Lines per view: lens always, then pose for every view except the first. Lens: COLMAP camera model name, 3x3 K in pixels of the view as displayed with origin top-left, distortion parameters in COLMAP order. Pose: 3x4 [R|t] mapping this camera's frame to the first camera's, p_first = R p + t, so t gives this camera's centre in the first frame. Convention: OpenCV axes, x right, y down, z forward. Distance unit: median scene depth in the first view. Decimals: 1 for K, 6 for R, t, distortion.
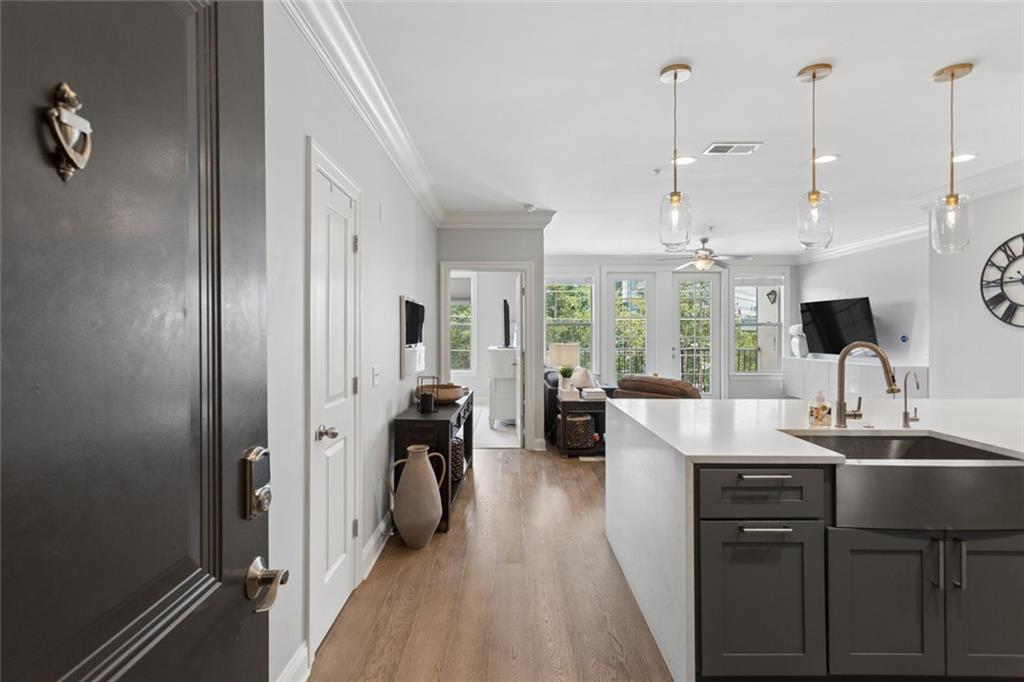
lens RADIAL K [[494.8, 0, 509.0], [0, 494.8, 335.2], [0, 0, 1]] dist [0.005840, 0.000167]
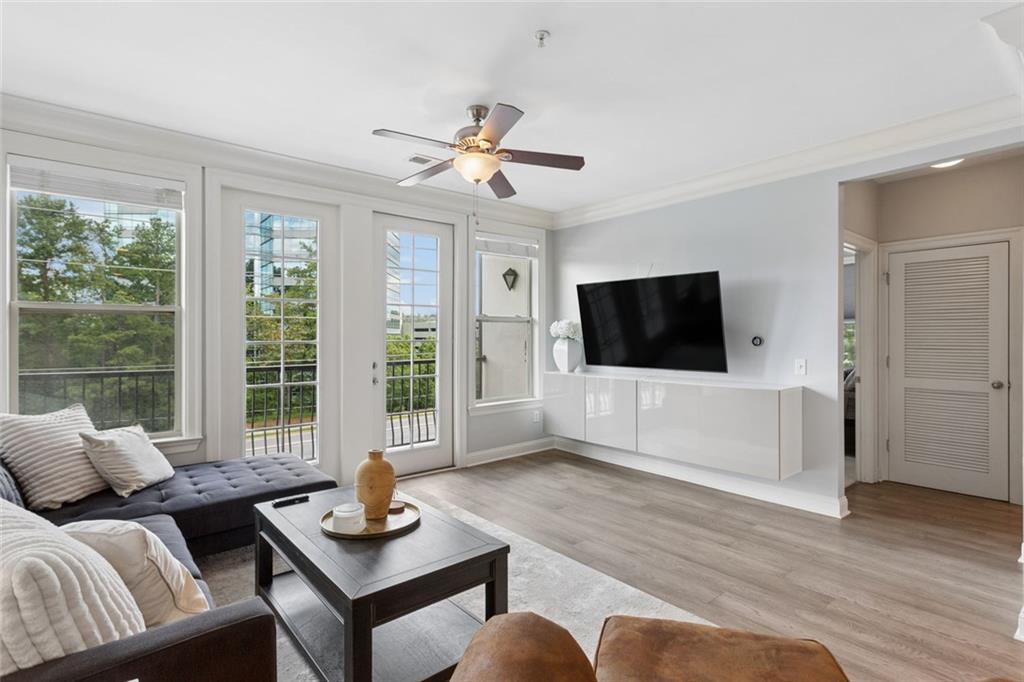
lens RADIAL K [[494.8, 0, 507.0], [0, 494.8, 339.2], [0, 0, 1]] dist [0.005840, 0.000167]
pose [[0.766182, -0.004543, 0.642608, 0.119552], [0.005864, 0.999983, 0.000079, 0.002080], [-0.642597, 0.003708, 0.766195, 0.556286]]
